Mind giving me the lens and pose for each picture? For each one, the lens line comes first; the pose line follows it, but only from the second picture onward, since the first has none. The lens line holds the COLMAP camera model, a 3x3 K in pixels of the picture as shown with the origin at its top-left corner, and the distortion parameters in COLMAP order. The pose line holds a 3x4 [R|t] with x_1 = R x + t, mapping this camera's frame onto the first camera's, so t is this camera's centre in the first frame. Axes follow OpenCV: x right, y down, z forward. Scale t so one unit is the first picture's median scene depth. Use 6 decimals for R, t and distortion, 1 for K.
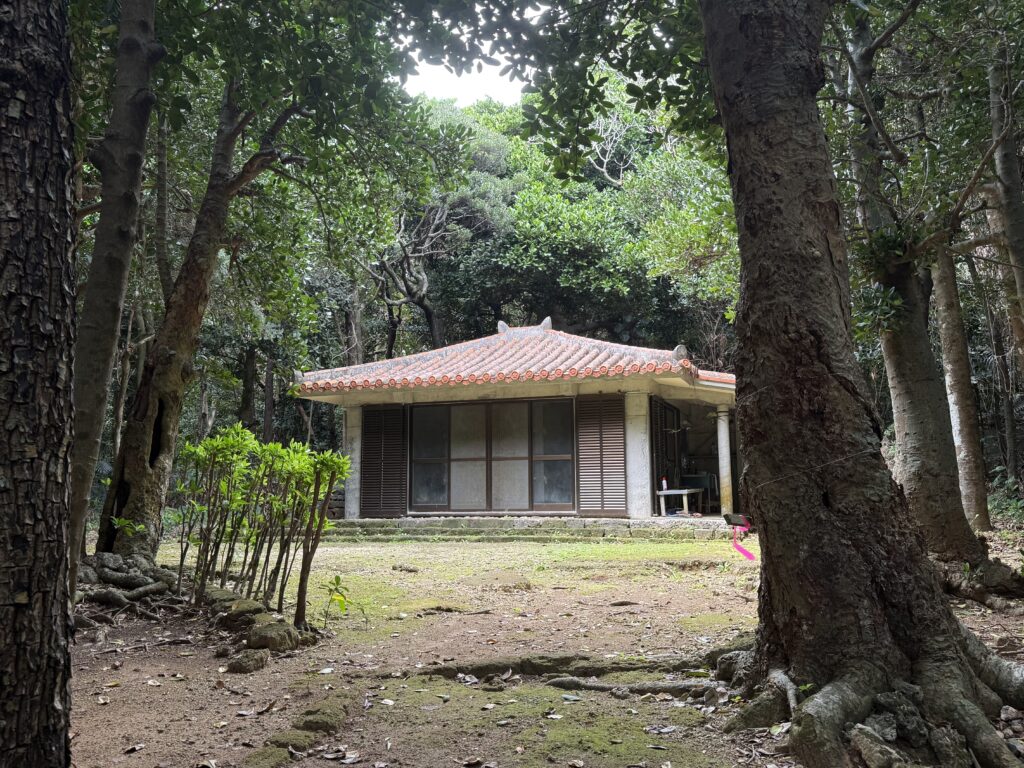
lens RADIAL K [[925.0, 0, 512.8], [0, 925.0, 386.7], [0, 0, 1]] dist [0.007954, 0.000722]
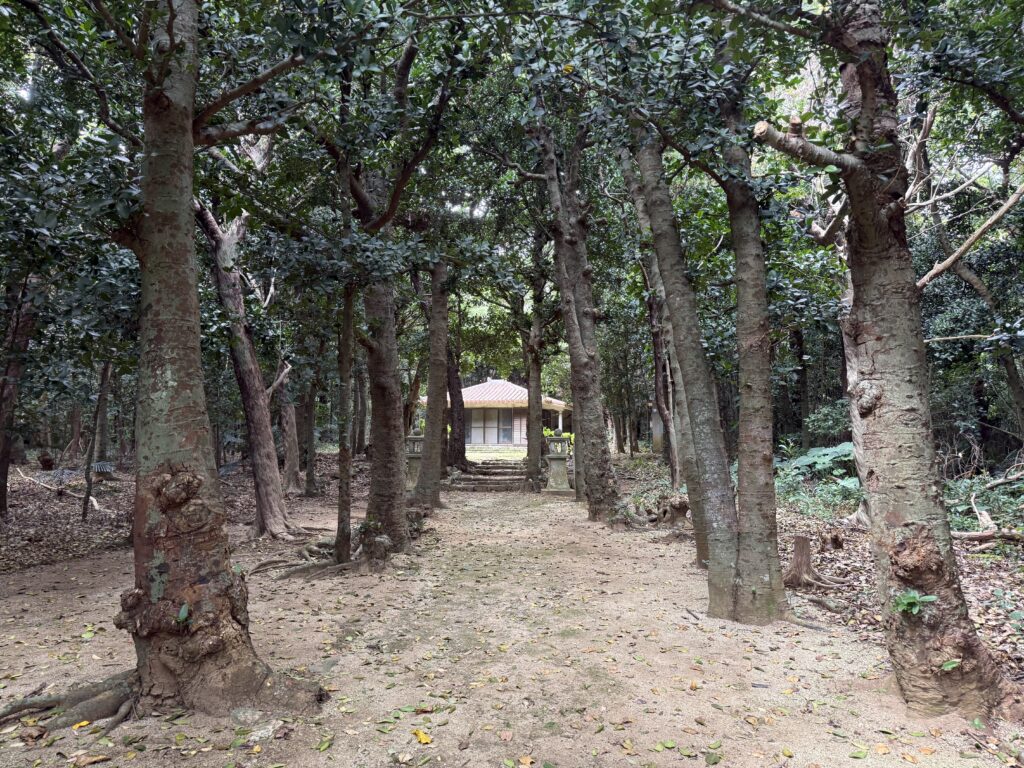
lens RADIAL K [[715.6, 0, 512.6], [0, 715.6, 383.6], [0, 0, 1]] dist [0.000579, 0.000009]
pose [[0.999186, 0.017457, 0.036377, -0.019667], [-0.018352, 0.999533, 0.024425, -0.116217], [-0.035934, -0.025073, 0.999040, -1.261633]]
